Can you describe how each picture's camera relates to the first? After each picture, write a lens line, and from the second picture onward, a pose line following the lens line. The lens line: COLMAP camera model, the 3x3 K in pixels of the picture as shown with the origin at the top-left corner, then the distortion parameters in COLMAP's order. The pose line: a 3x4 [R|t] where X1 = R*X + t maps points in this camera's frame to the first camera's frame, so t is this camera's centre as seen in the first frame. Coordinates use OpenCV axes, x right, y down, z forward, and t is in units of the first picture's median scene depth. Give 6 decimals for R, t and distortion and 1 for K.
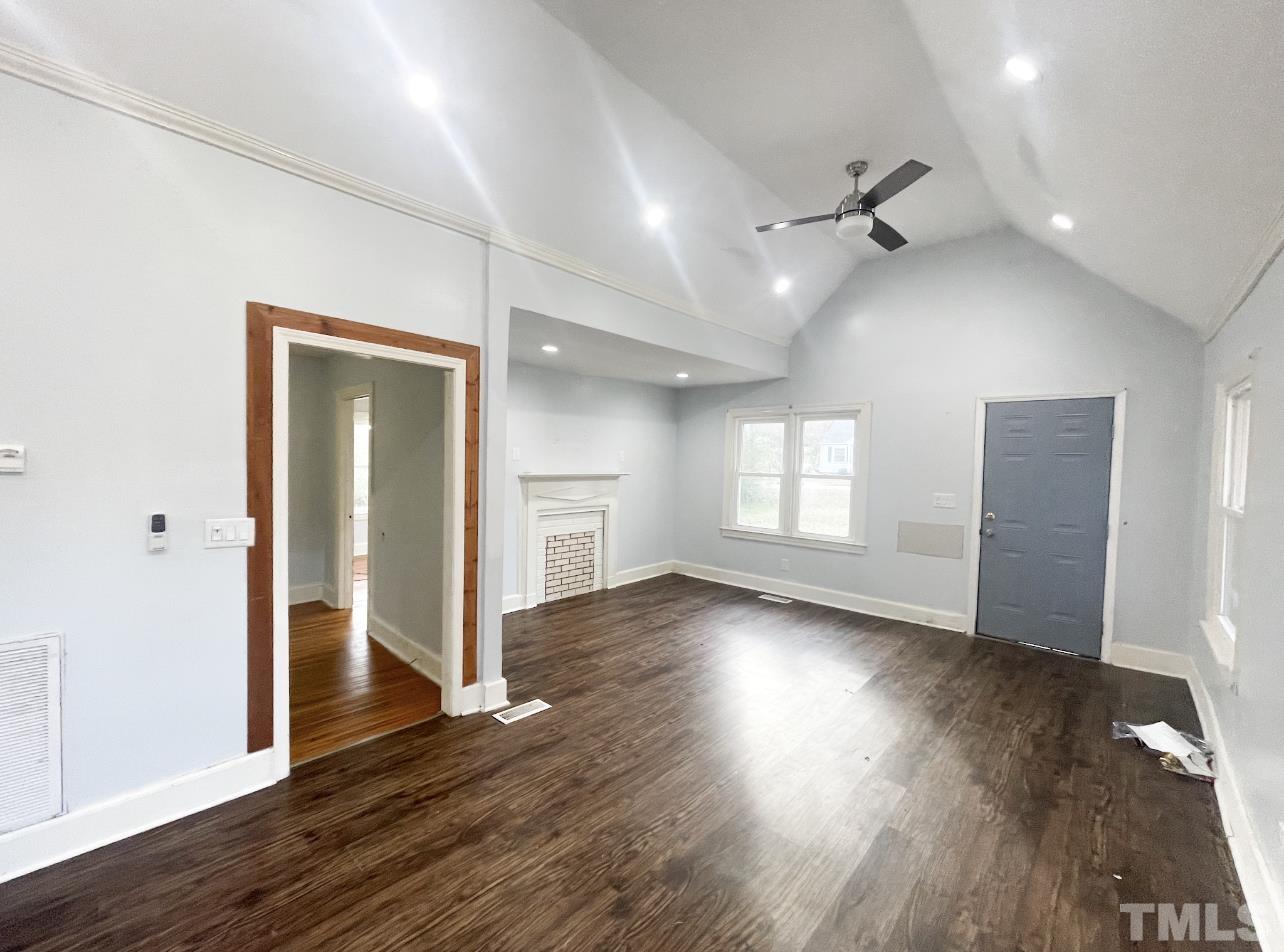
lens RADIAL K [[514.1, 0, 635.9], [0, 514.1, 479.3], [0, 0, 1]] dist [-0.004290, -0.000294]
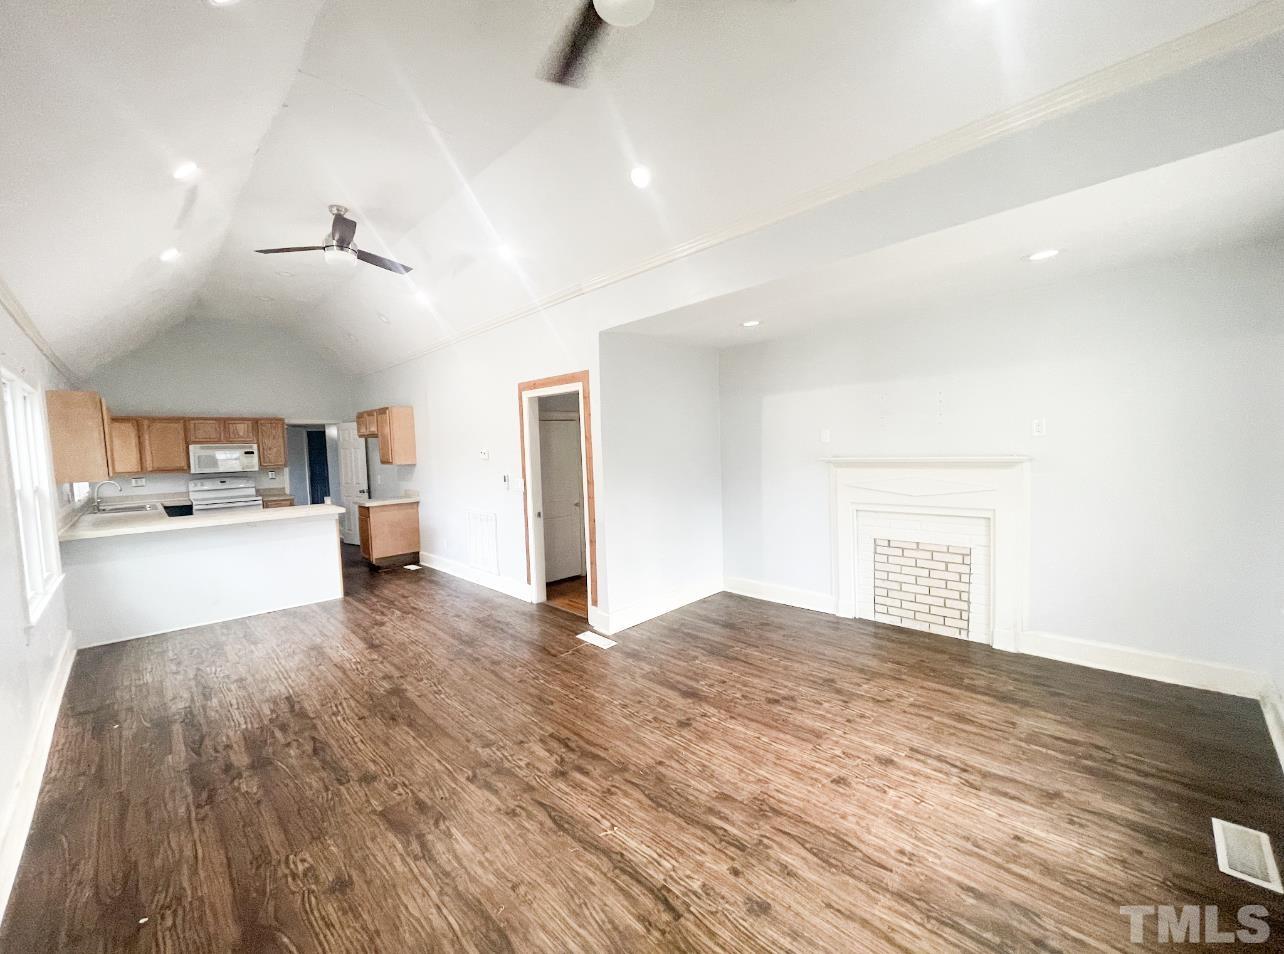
lens RADIAL K [[514.1, 0, 635.9], [0, 514.1, 480.3], [0, 0, 1]] dist [-0.004290, -0.000294]
pose [[-0.038022, 0.043303, -0.998338, 0.840311], [-0.006285, 0.999030, 0.043573, -0.012627], [0.999257, 0.007931, -0.037713, 0.898547]]
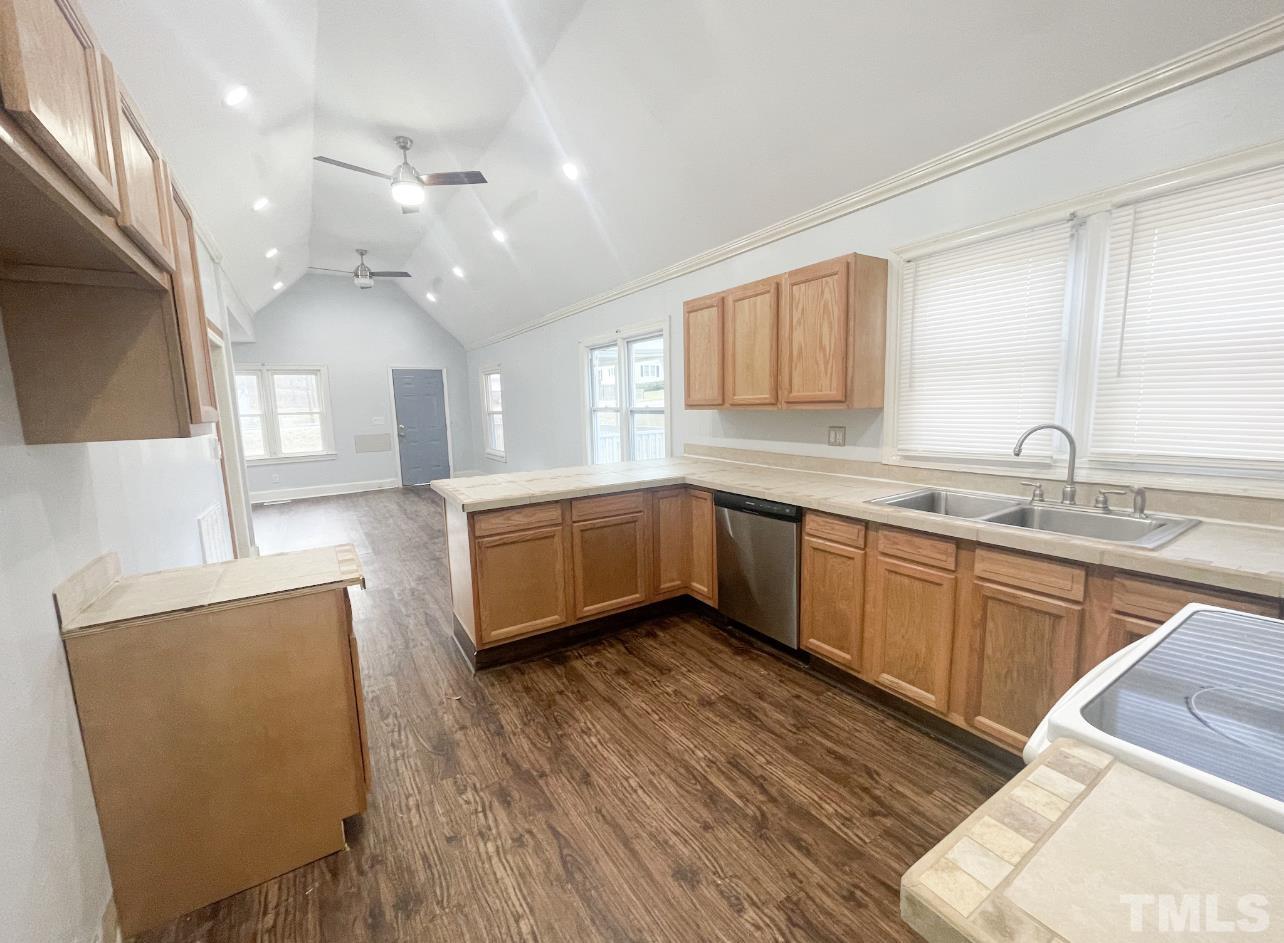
lens RADIAL K [[517.7, 0, 641.3], [0, 517.7, 475.1], [0, 0, 1]] dist [-0.015215, 0.000133]
pose [[0.232819, -0.167973, 0.957904, -1.189229], [0.068385, 0.985361, 0.156167, 0.008615], [-0.970113, 0.029148, 0.240898, -0.441477]]
